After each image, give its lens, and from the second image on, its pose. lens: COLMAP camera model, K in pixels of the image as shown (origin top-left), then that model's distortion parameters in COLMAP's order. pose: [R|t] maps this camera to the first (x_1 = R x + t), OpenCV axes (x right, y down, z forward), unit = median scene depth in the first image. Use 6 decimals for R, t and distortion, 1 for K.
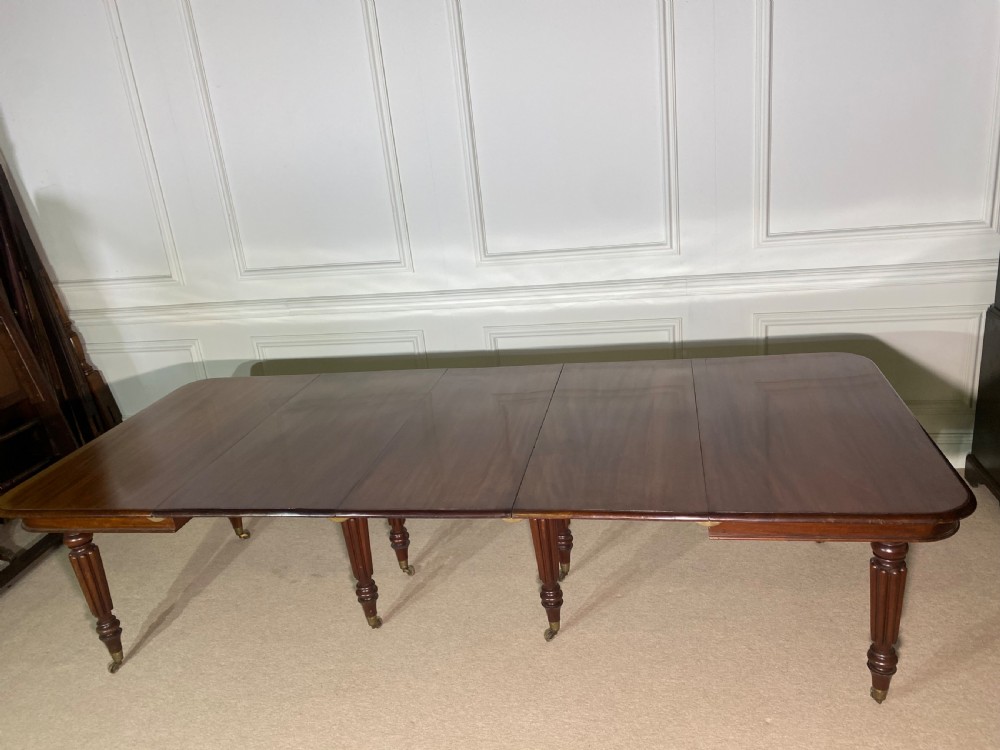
lens RADIAL K [[766.9, 0, 505.6], [0, 766.9, 367.0], [0, 0, 1]] dist [0.022177, -0.026729]
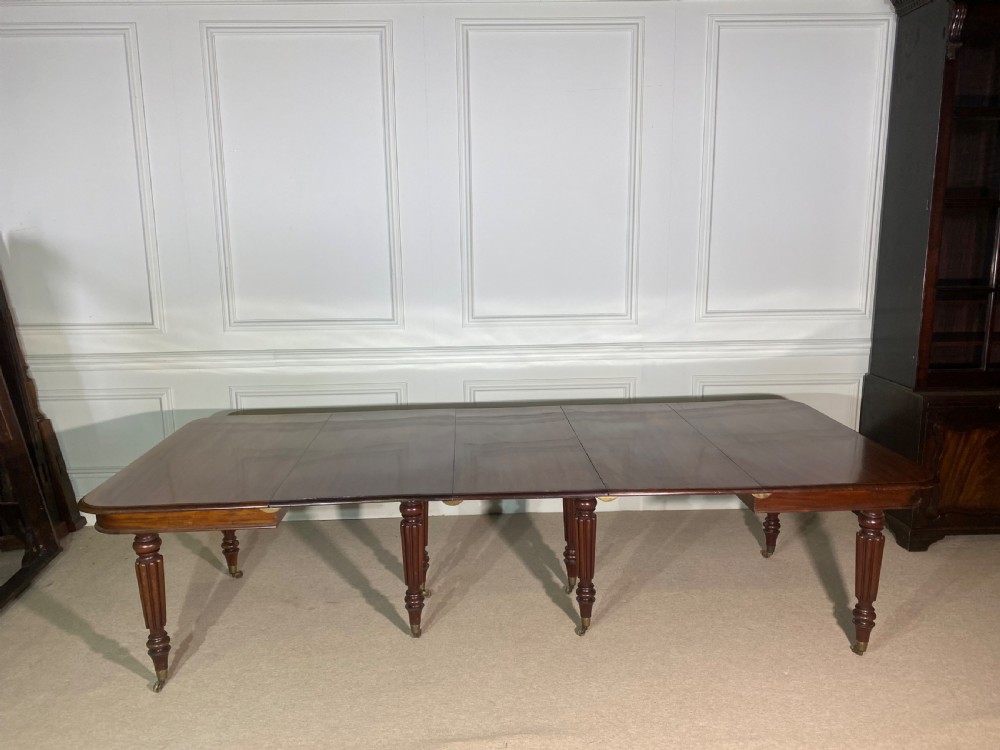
lens RADIAL K [[766.9, 0, 494.6], [0, 766.9, 364.4], [0, 0, 1]] dist [0.022177, -0.026729]
pose [[0.968477, 0.046532, 0.244719, -0.302609], [-0.006461, 0.986760, -0.162059, 0.120749], [-0.249020, 0.155369, 0.955955, -0.096763]]
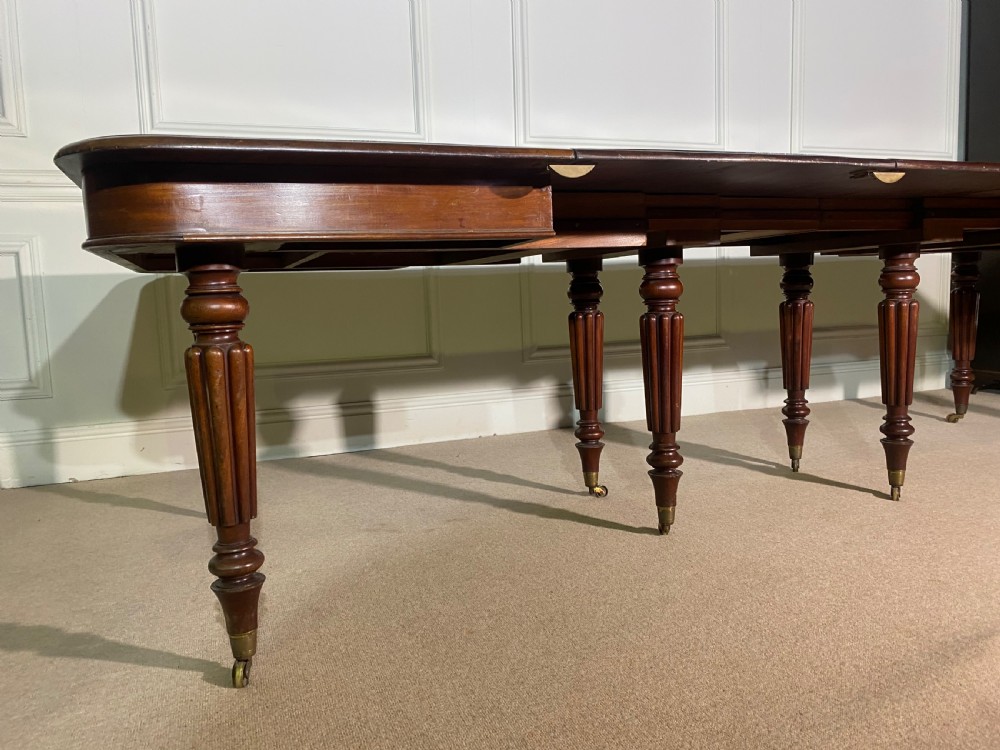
lens RADIAL K [[766.9, 0, 505.3], [0, 766.9, 367.8], [0, 0, 1]] dist [0.022177, -0.026729]
pose [[0.843614, 0.022568, 0.536475, -0.525275], [0.120835, 0.965509, -0.230632, 0.297470], [-0.523177, 0.259389, 0.811790, 0.483521]]
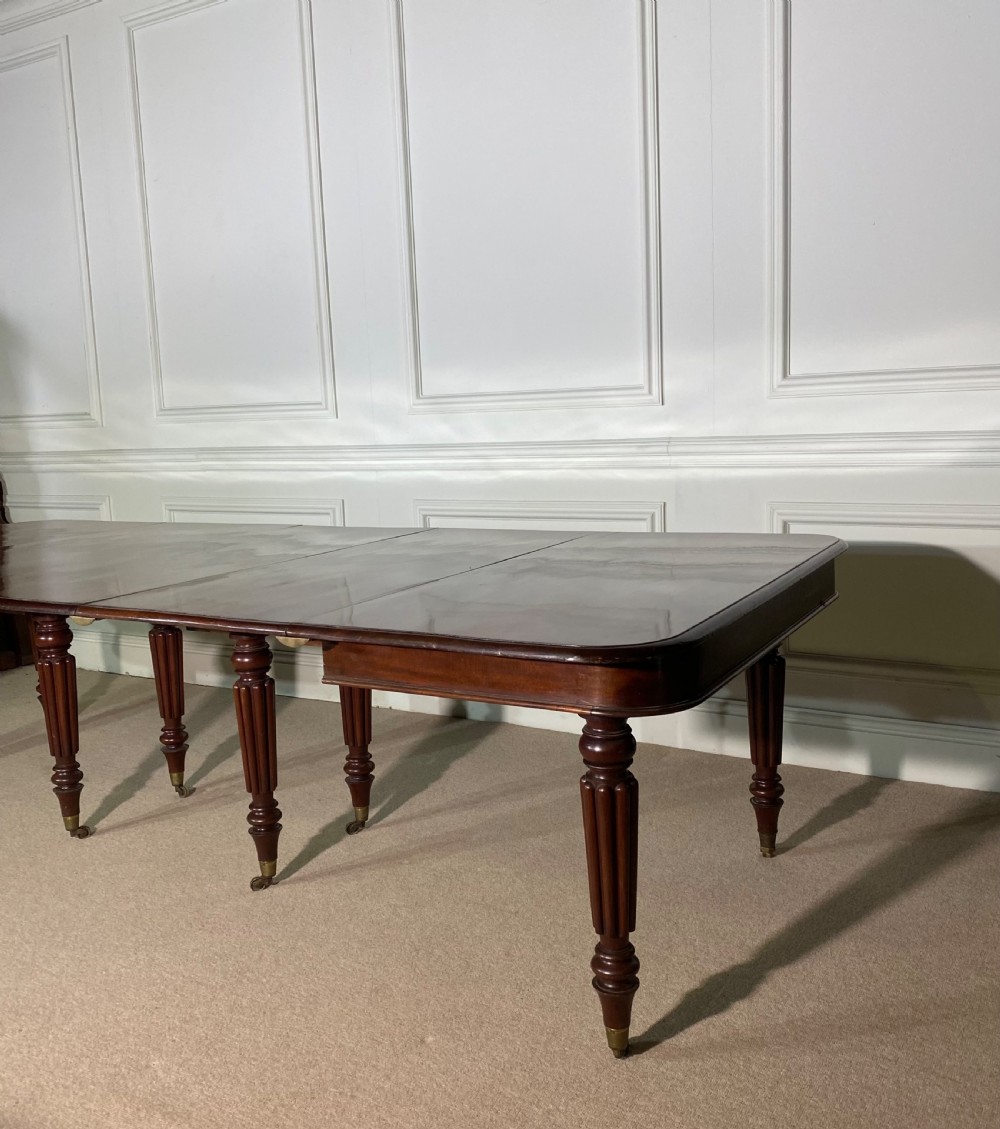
lens RADIAL K [[1055.4, 0, 515.6], [0, 1055.4, 553.5], [0, 0, 1]] dist [0.008137, 0.000000]
pose [[0.946670, 0.108905, -0.303241, 0.423824], [-0.157051, 0.977739, -0.139146, 0.136903], [0.281337, 0.179349, 0.942700, 0.130153]]
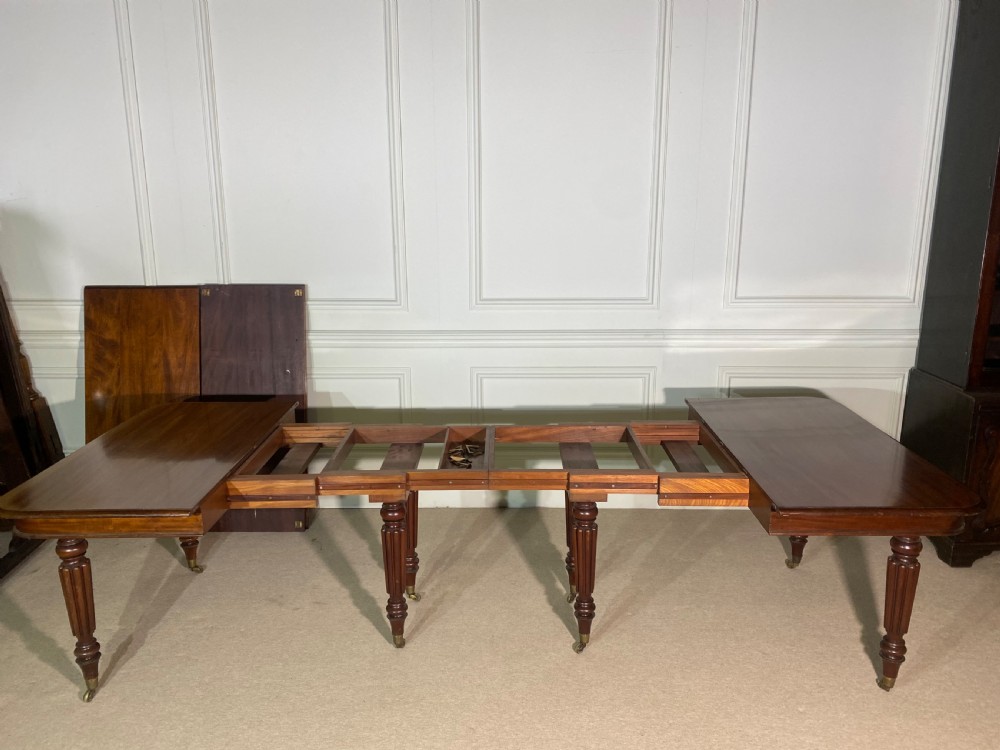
lens RADIAL K [[766.9, 0, 495.4], [0, 766.9, 366.2], [0, 0, 1]] dist [0.022177, -0.026729]
pose [[0.979684, 0.055852, 0.192611, -0.230756], [-0.033865, 0.992717, -0.115610, 0.077067], [-0.197666, 0.106739, 0.974441, -0.033482]]
